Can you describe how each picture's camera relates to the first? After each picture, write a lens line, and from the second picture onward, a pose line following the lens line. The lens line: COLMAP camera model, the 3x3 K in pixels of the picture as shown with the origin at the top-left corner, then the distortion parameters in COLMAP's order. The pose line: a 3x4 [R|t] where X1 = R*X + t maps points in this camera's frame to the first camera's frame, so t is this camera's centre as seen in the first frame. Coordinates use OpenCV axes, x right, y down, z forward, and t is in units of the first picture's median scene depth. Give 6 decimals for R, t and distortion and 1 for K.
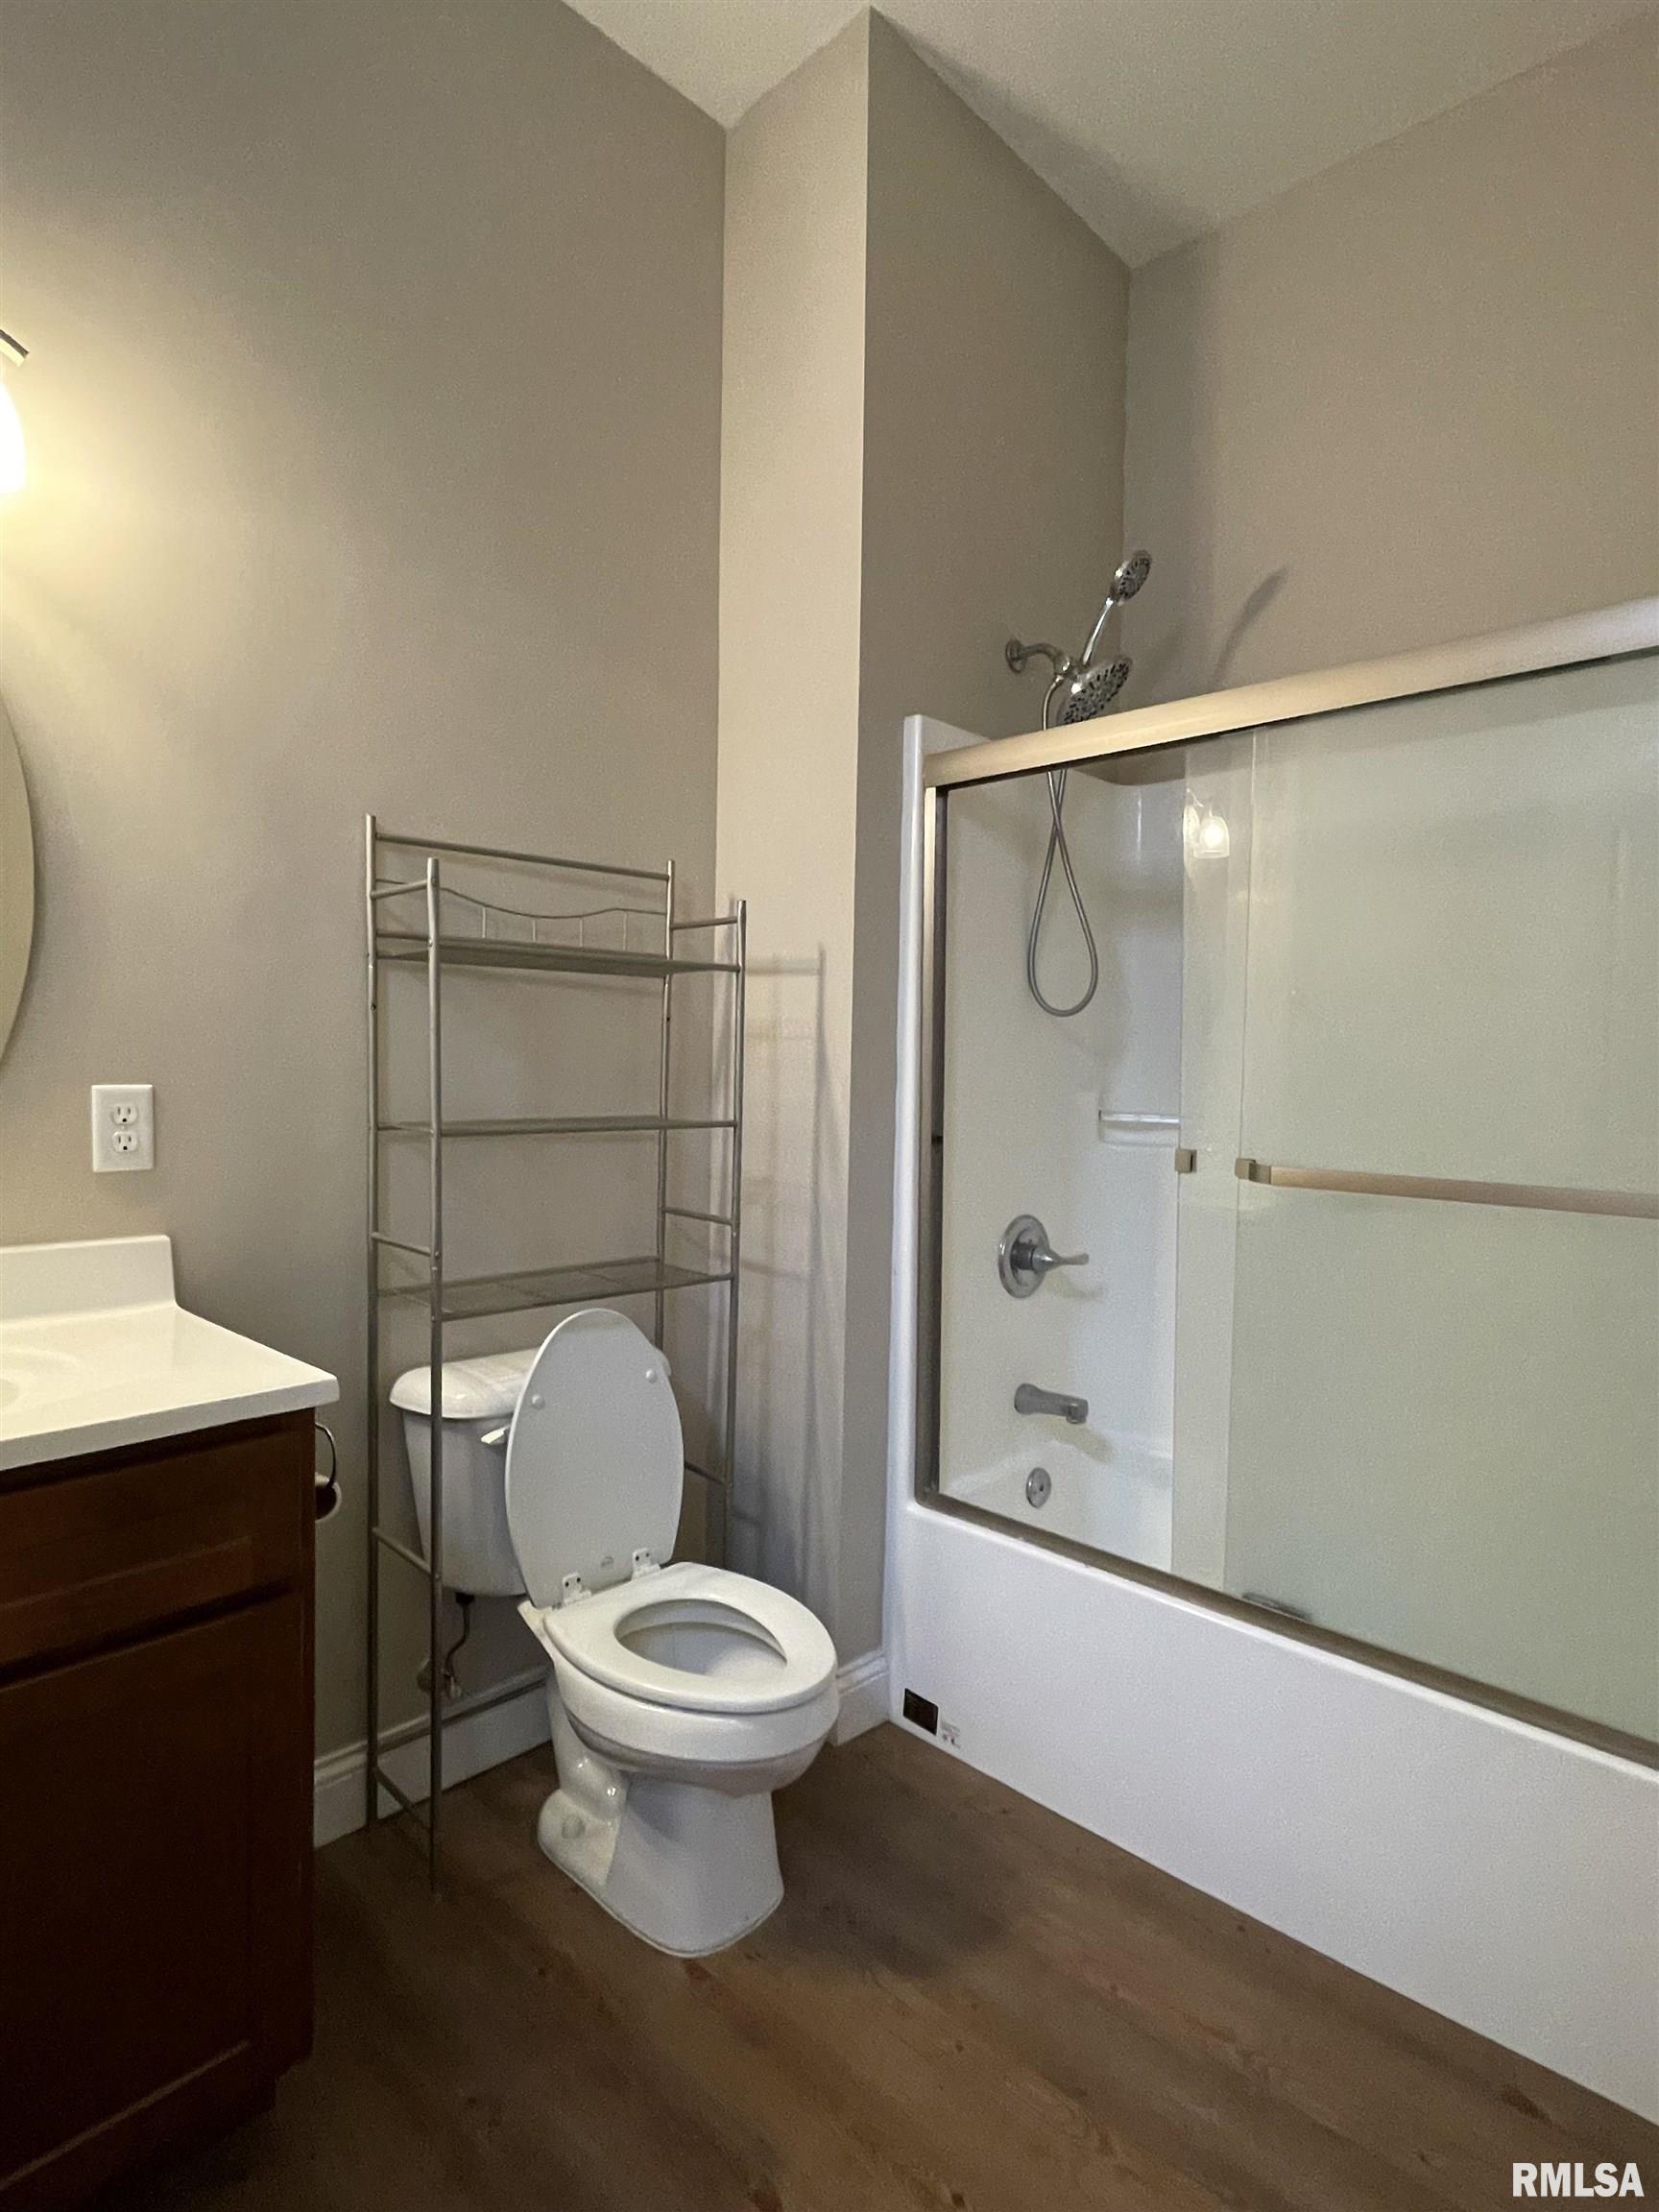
lens RADIAL K [[1158.5, 0, 829.5], [0, 1158.5, 1106.0], [0, 0, 1]] dist [0.001678, -0.000302]
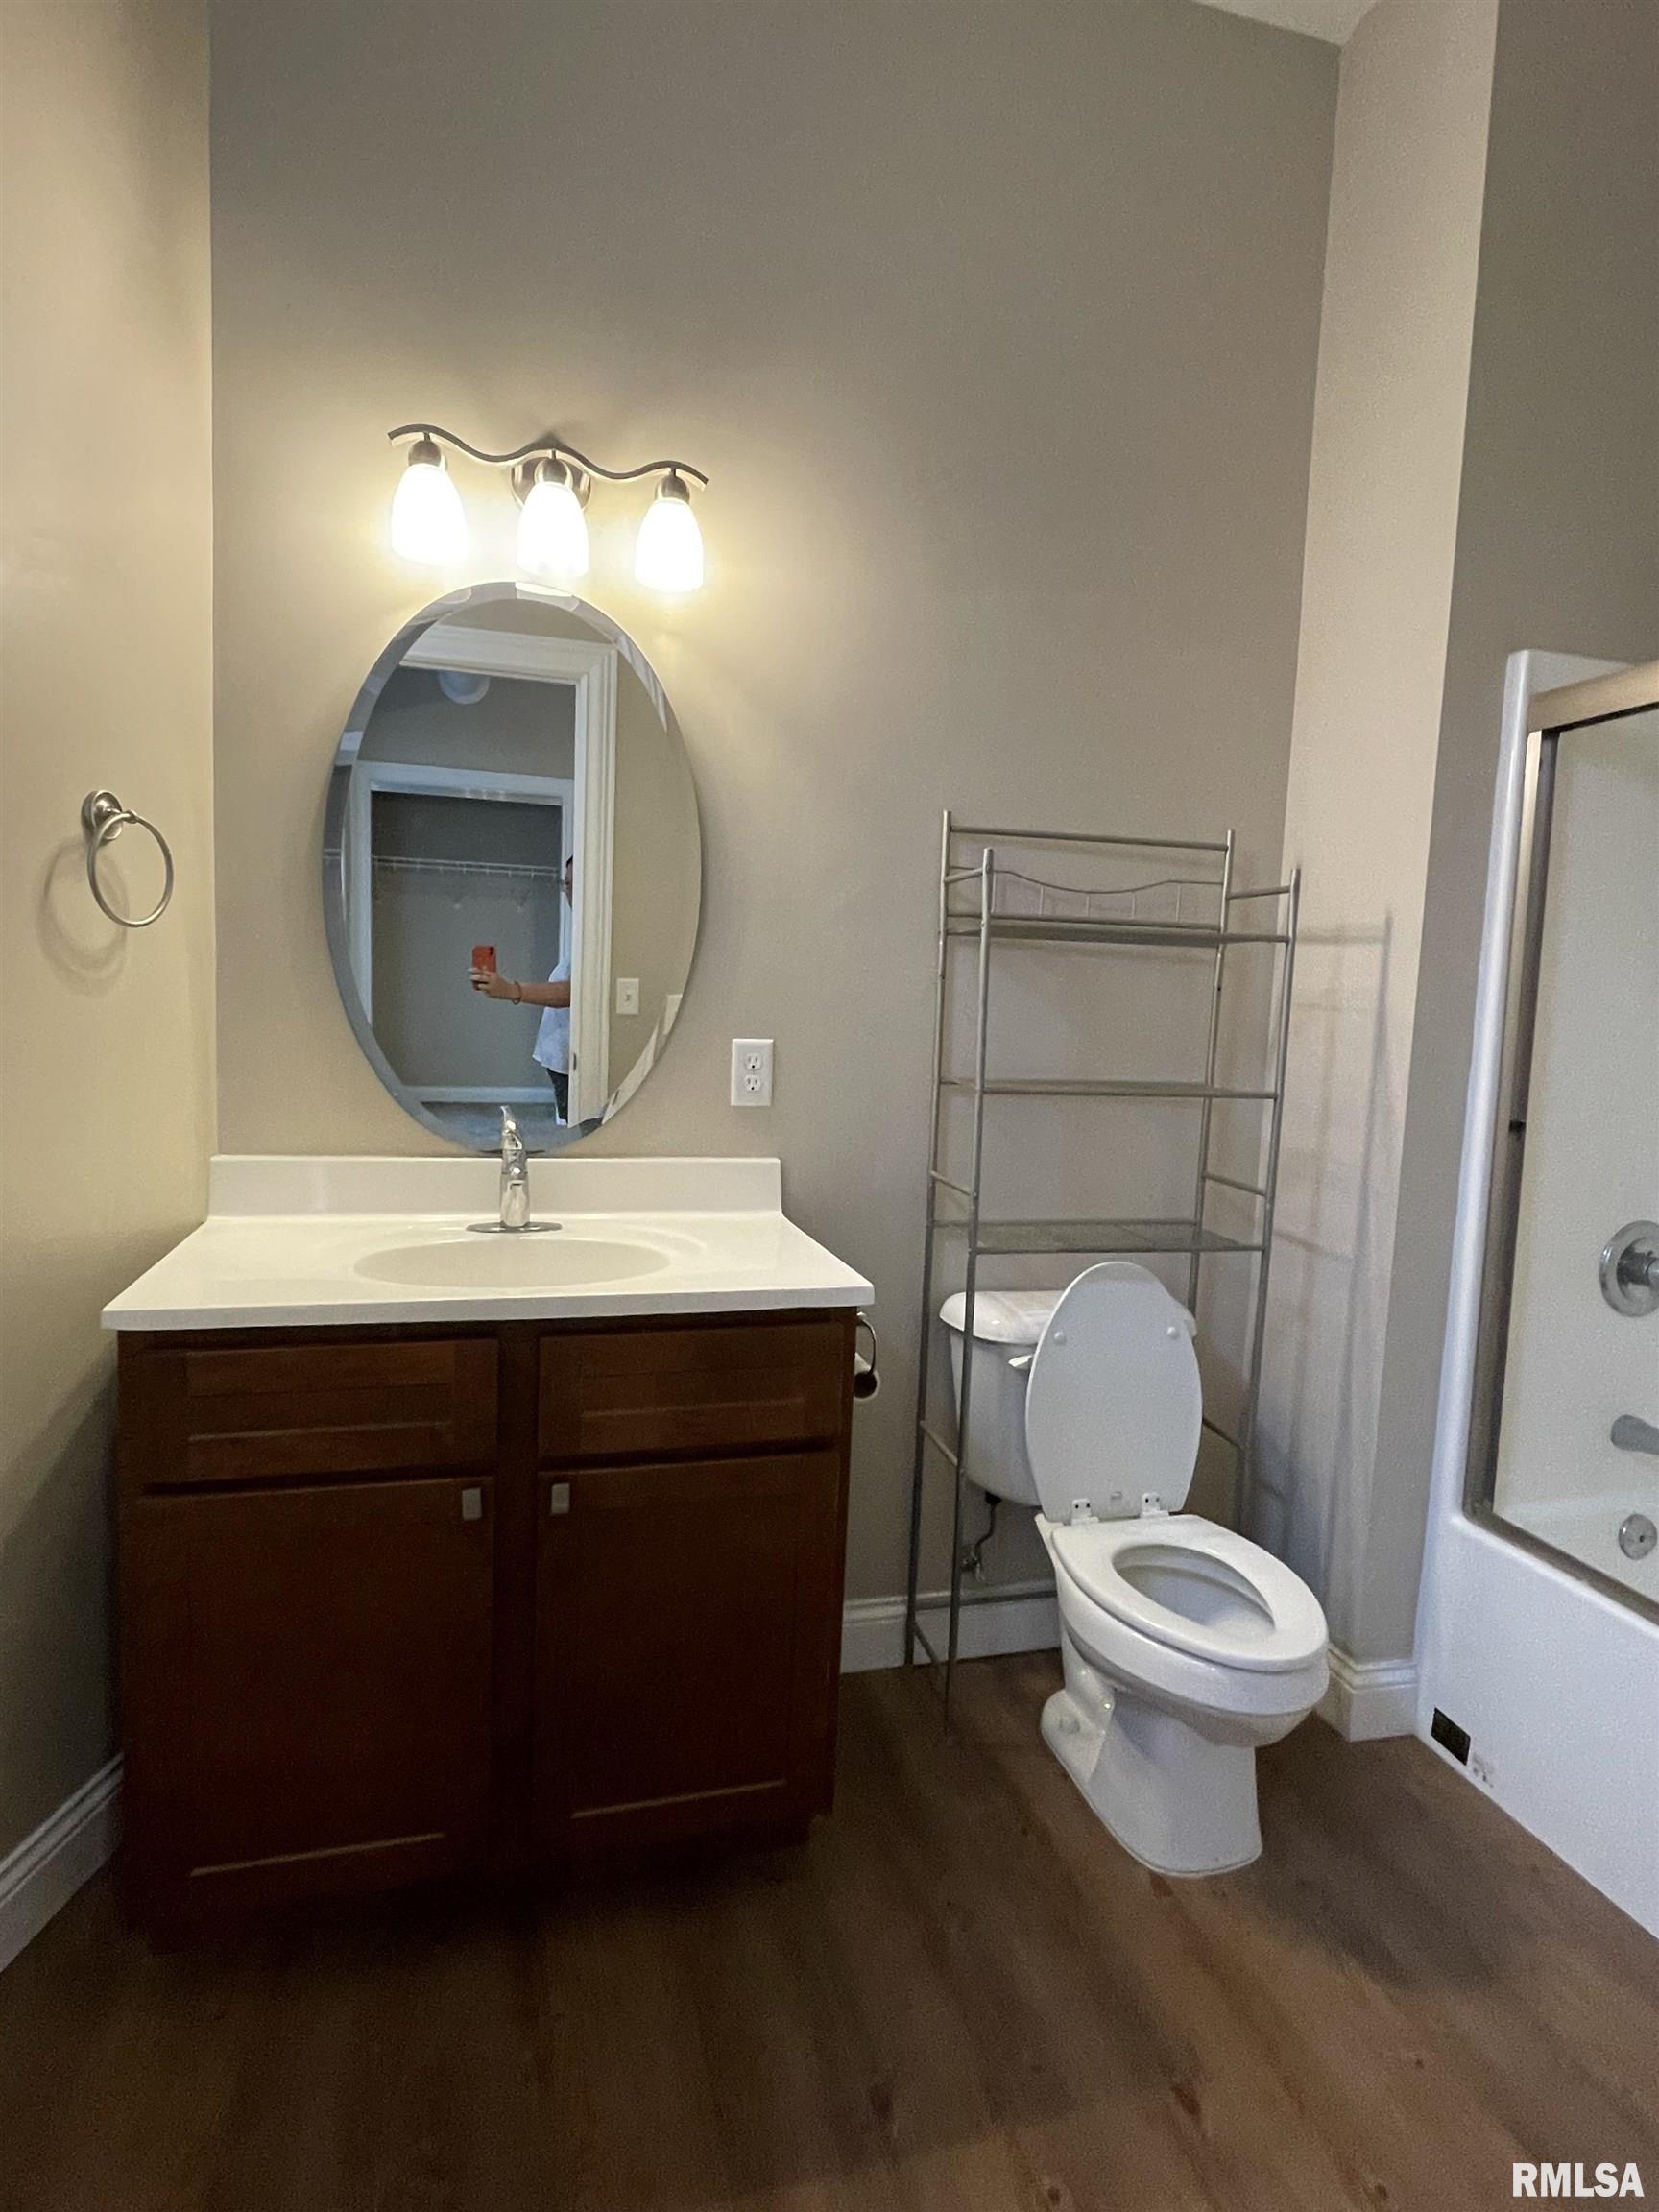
lens RADIAL K [[1158.5, 0, 829.5], [0, 1158.5, 1106.0], [0, 0, 1]] dist [0.001678, -0.000302]
pose [[0.859631, 0.061277, -0.507227, 0.101377], [-0.042510, 0.997918, 0.048511, -0.008743], [0.509143, -0.020139, 0.860446, -0.052553]]
